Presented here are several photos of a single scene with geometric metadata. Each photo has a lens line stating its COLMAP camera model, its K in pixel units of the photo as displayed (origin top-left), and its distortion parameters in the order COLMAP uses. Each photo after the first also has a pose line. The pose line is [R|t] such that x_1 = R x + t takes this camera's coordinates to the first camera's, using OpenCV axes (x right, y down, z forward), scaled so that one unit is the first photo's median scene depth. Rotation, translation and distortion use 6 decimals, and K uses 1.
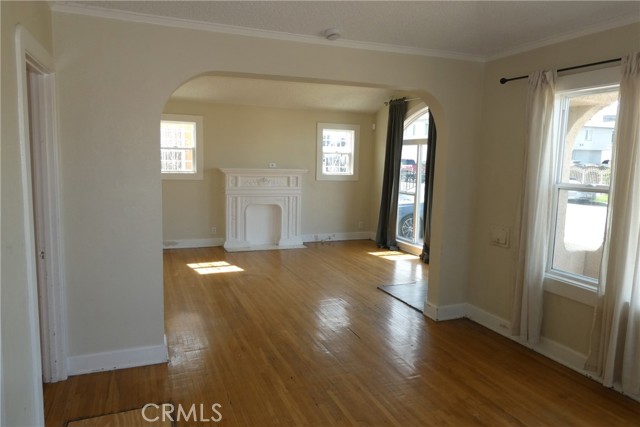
lens RADIAL K [[460.3, 0, 320.0], [0, 460.3, 213.5], [0, 0, 1]] dist [0.000852, -0.006049]
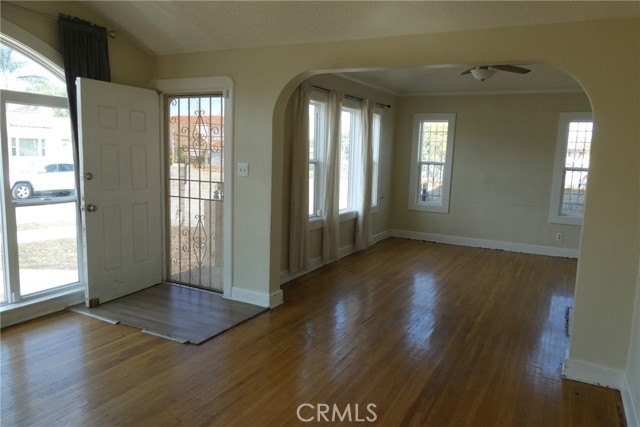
lens RADIAL K [[460.3, 0, 320.0], [0, 460.3, 213.5], [0, 0, 1]] dist [0.000852, -0.006049]
pose [[-0.647689, -0.147521, 0.747487, -0.288084], [0.044966, 0.971965, 0.230786, -0.103389], [-0.760577, 0.183089, -0.622897, 0.822240]]
